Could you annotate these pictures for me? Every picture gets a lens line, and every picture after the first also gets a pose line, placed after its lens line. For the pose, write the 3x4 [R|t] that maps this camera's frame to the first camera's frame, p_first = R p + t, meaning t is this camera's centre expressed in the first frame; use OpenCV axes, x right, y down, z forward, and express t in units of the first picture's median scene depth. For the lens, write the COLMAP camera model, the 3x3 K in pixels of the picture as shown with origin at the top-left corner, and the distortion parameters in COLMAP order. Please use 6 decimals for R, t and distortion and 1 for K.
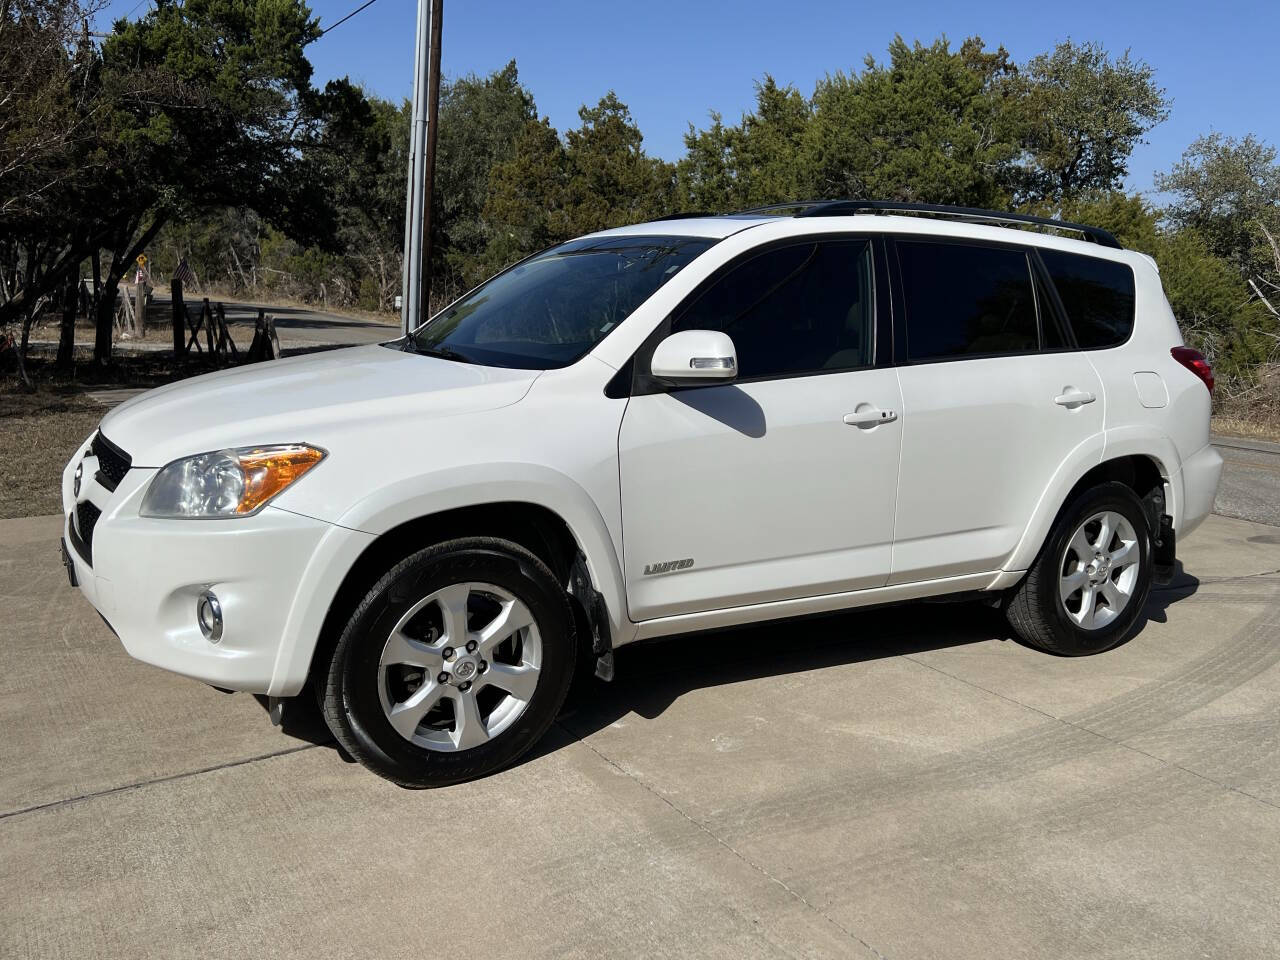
lens RADIAL K [[1128.6, 0, 638.1], [0, 1128.6, 482.4], [0, 0, 1]] dist [0.068444, -0.080835]
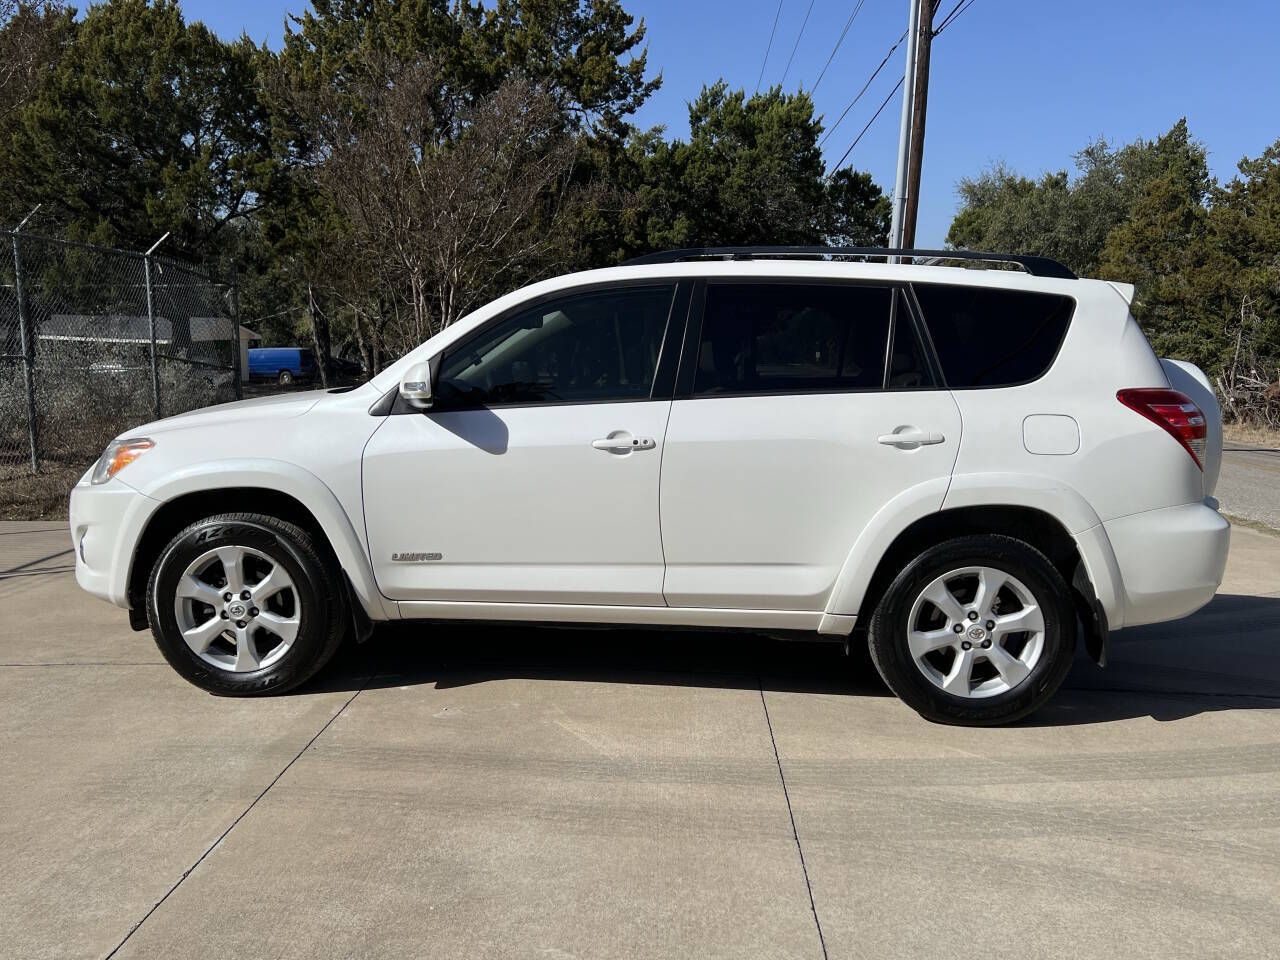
lens RADIAL K [[1128.6, 0, 634.9], [0, 1128.6, 486.1], [0, 0, 1]] dist [0.068444, -0.080835]
pose [[0.819845, 0.047222, -0.570635, 0.695356], [-0.085318, 0.995543, -0.040195, 0.021333], [0.566193, 0.081639, 0.820220, 0.099202]]
